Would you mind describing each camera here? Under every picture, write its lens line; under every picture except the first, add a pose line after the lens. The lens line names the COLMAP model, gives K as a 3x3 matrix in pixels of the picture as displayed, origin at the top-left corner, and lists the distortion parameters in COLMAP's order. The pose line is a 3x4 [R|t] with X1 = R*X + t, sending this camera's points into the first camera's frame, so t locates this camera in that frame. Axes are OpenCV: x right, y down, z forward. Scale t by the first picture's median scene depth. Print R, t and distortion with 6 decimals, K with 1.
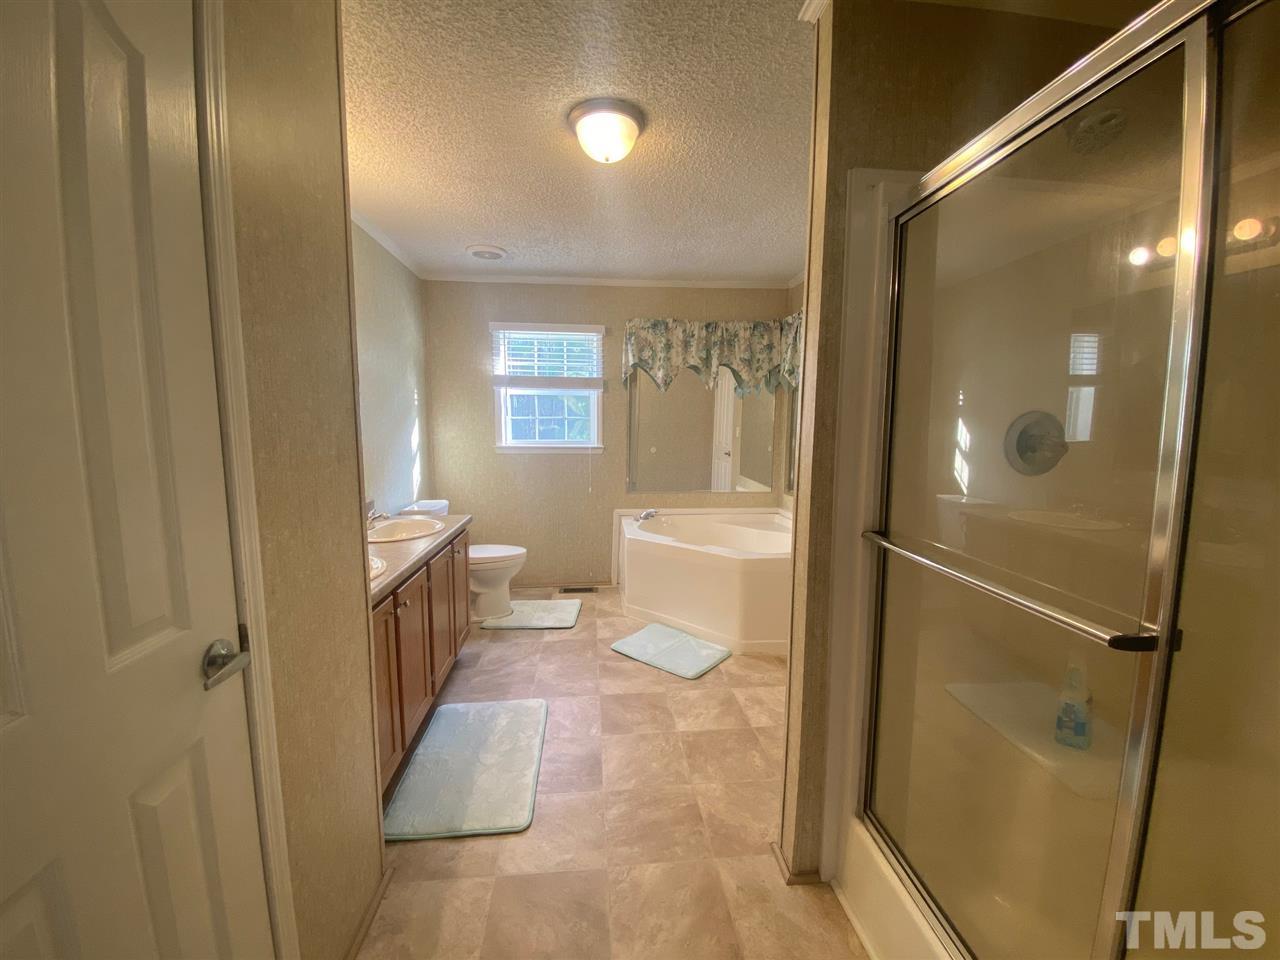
lens RADIAL K [[523.6, 0, 643.8], [0, 523.6, 477.7], [0, 0, 1]] dist [0.001857, -0.011189]
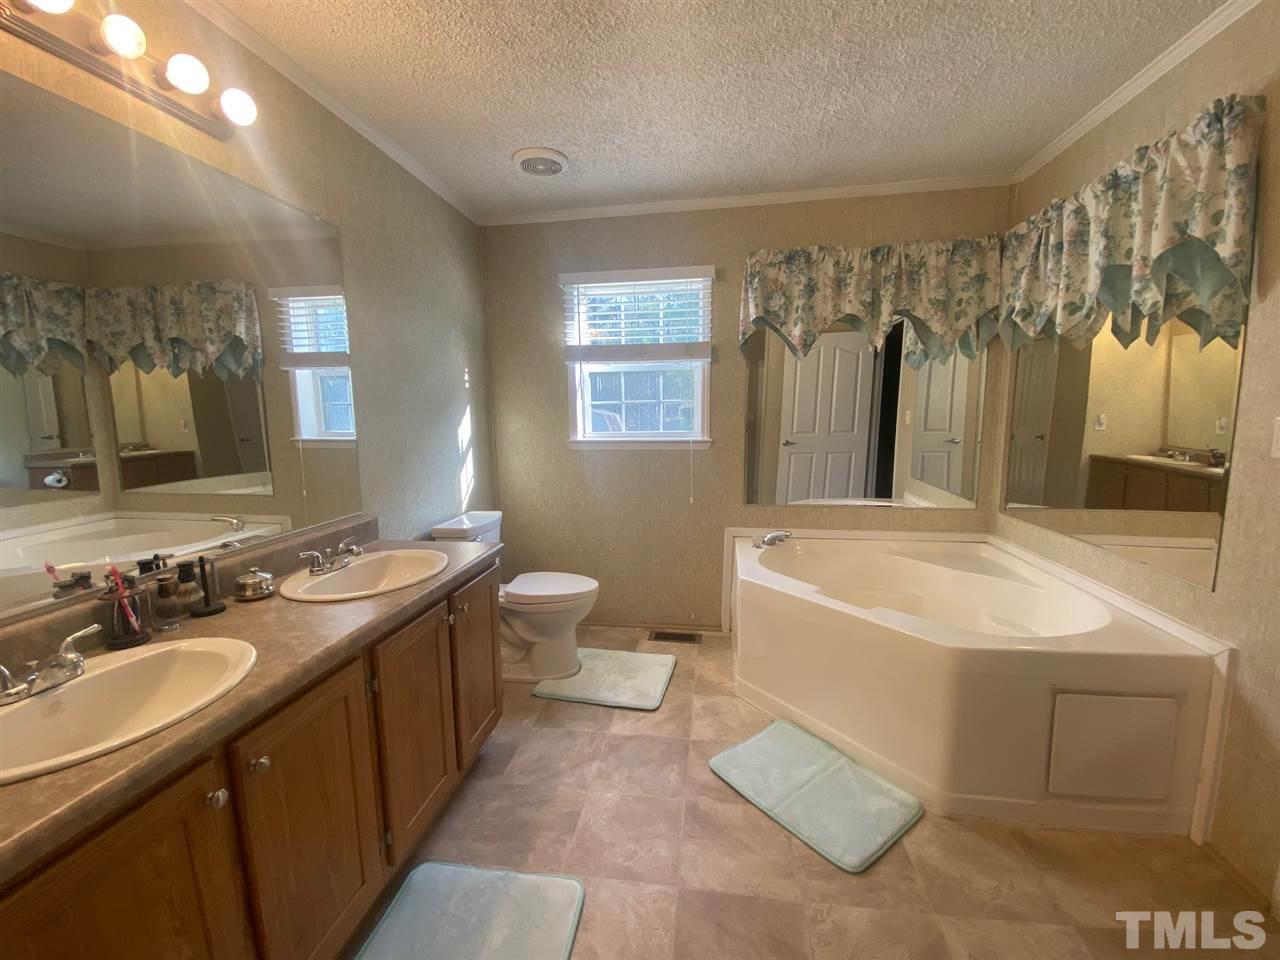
lens RADIAL K [[523.6, 0, 631.5], [0, 523.6, 481.9], [0, 0, 1]] dist [0.001857, -0.011189]
pose [[0.965493, 0.014521, -0.260022, 0.003780], [-0.007932, 0.999621, 0.026372, -0.021334], [0.260307, -0.023400, 0.965242, 0.295789]]
